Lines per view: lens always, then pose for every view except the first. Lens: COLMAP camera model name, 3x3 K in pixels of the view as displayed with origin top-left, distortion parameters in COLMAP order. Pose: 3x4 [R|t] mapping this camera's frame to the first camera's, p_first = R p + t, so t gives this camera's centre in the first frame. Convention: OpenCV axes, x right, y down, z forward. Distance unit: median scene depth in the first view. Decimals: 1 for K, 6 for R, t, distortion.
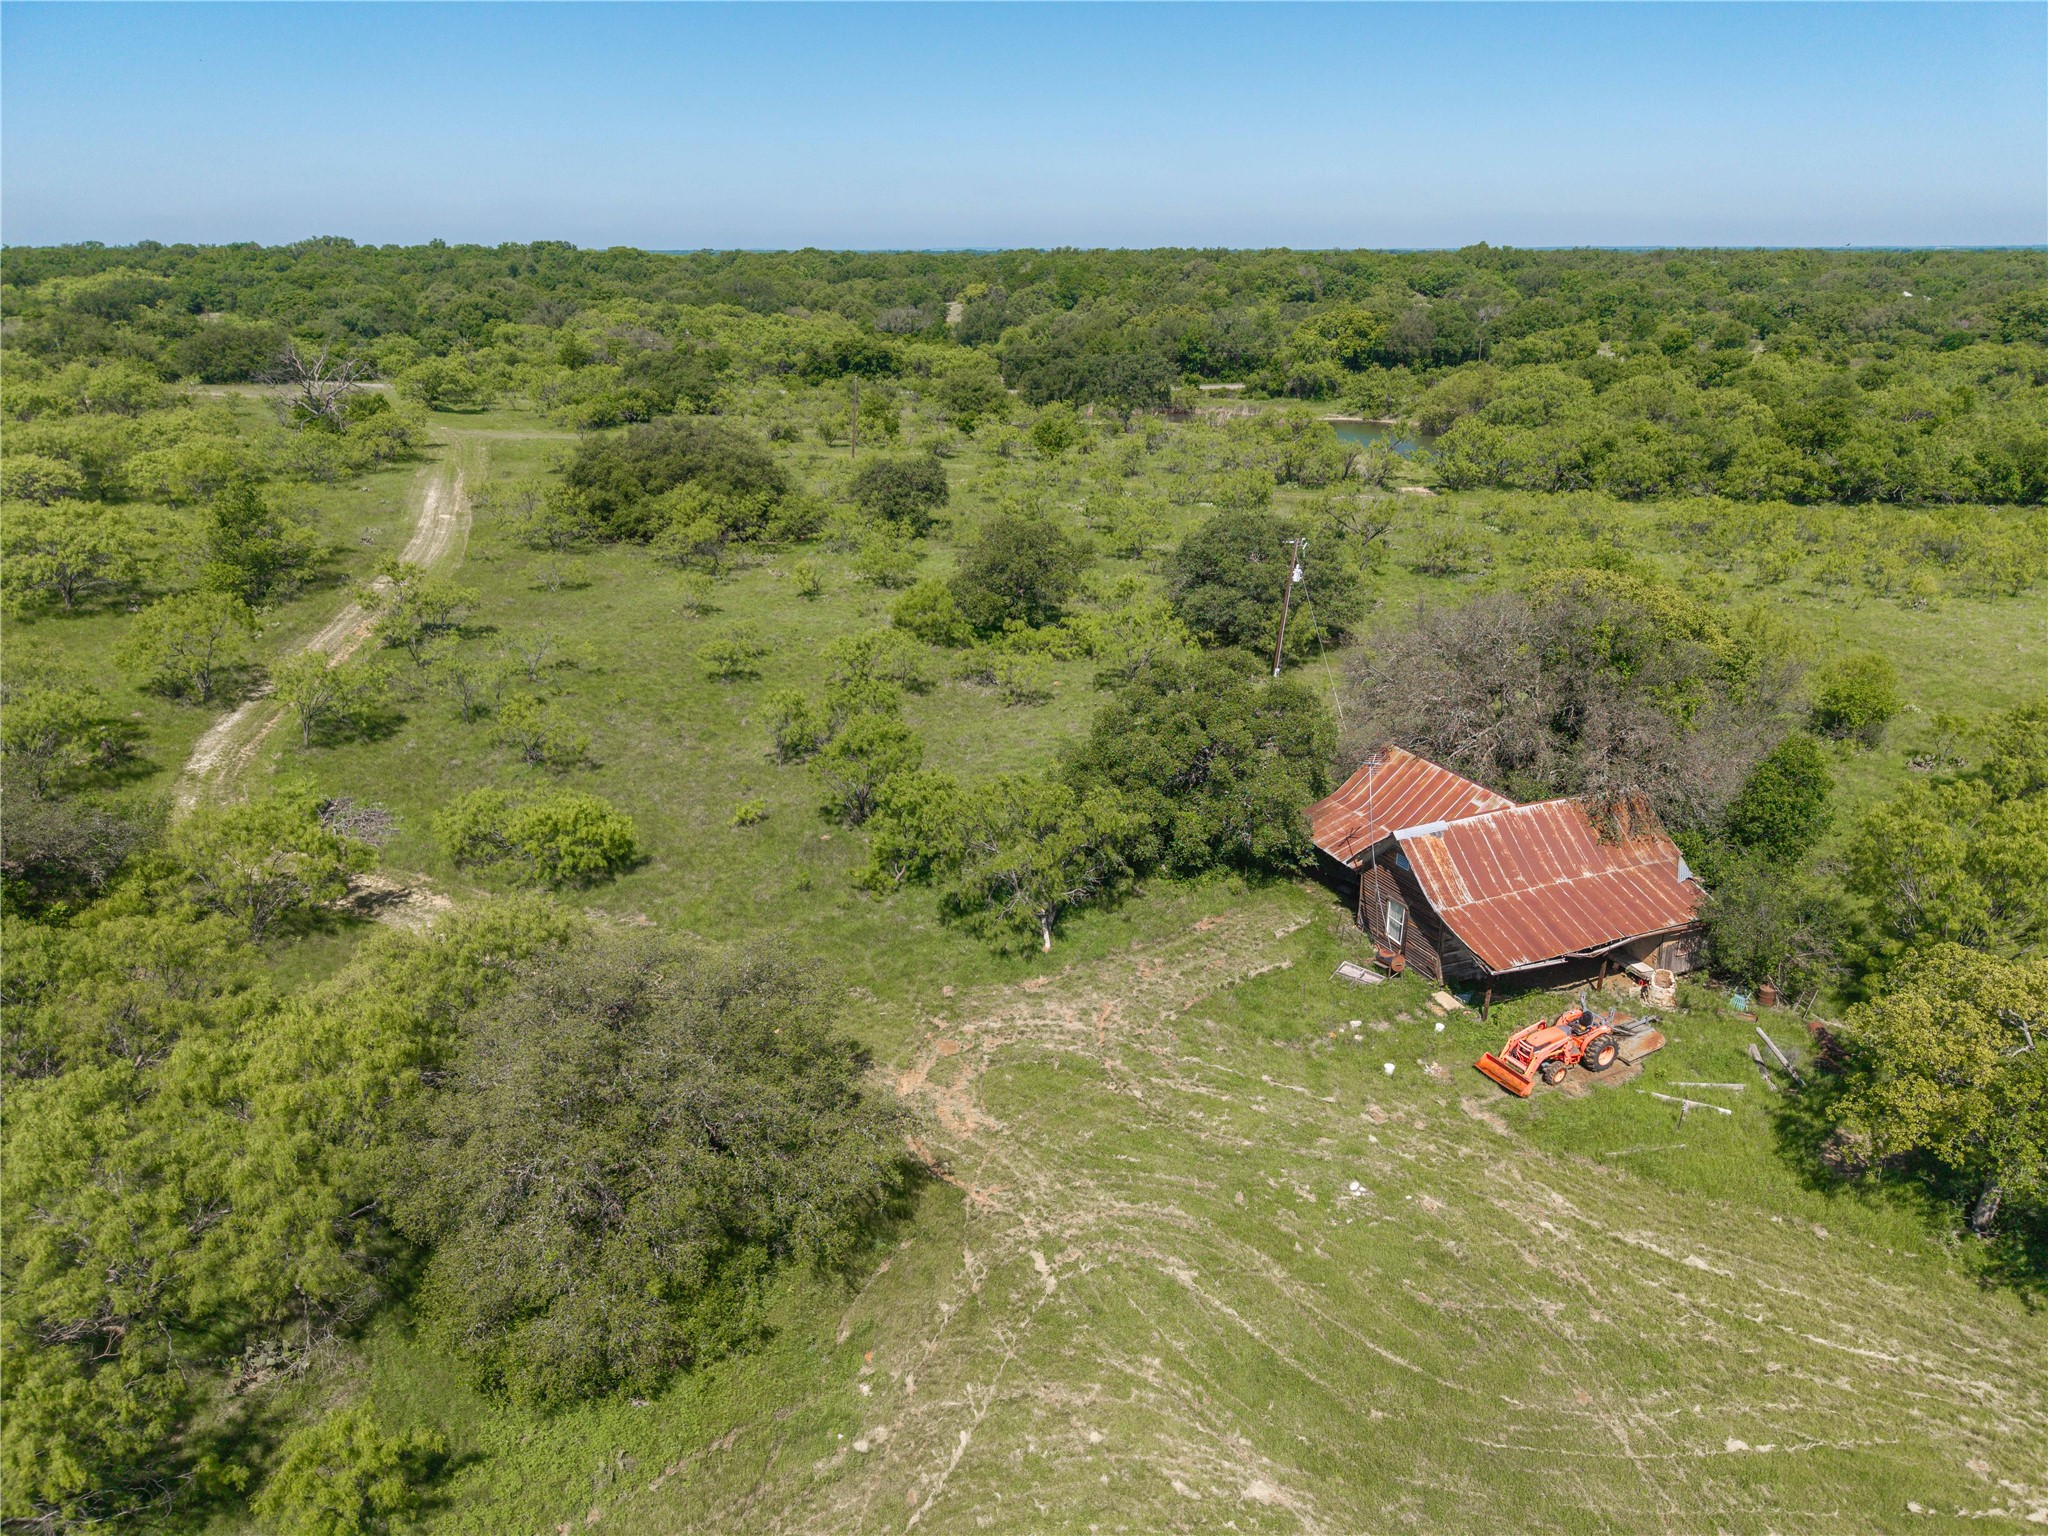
lens RADIAL K [[1350.3, 0, 1008.7], [0, 1350.3, 775.9], [0, 0, 1]] dist [0.061512, -0.061559]
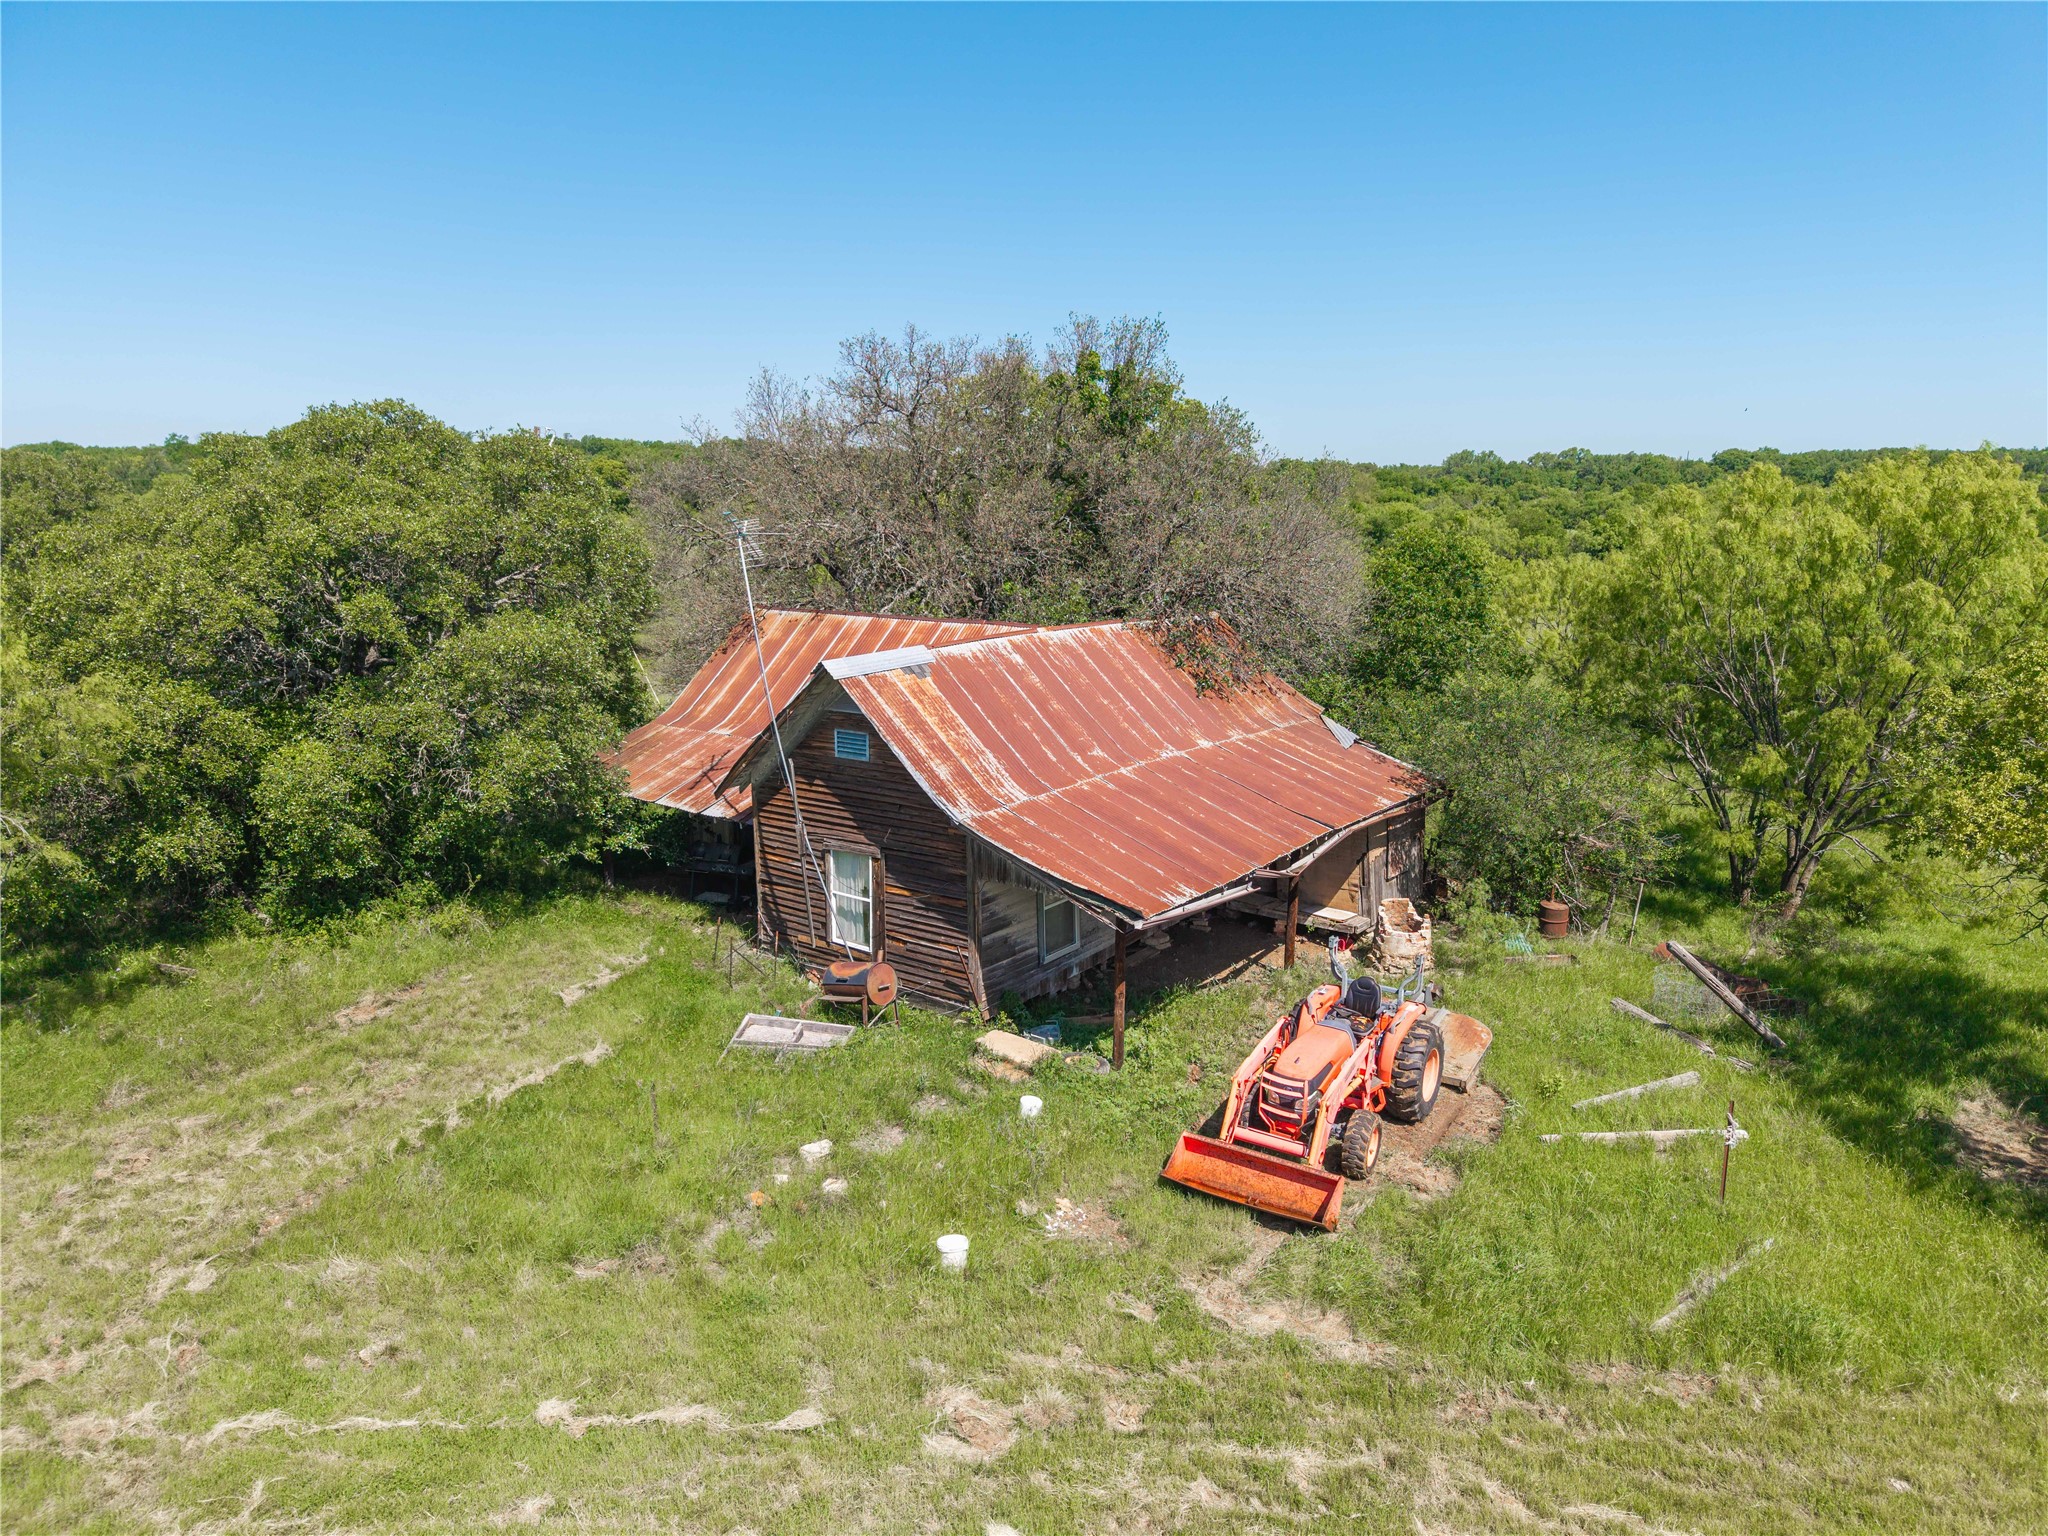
lens RADIAL K [[1350.3, 0, 1008.7], [0, 1350.3, 775.9], [0, 0, 1]] dist [0.061512, -0.061559]
pose [[0.868525, -0.085721, 0.488176, 0.131471], [0.168723, 0.977241, -0.128581, 0.135360], [-0.466043, 0.194042, 0.863221, 0.630148]]
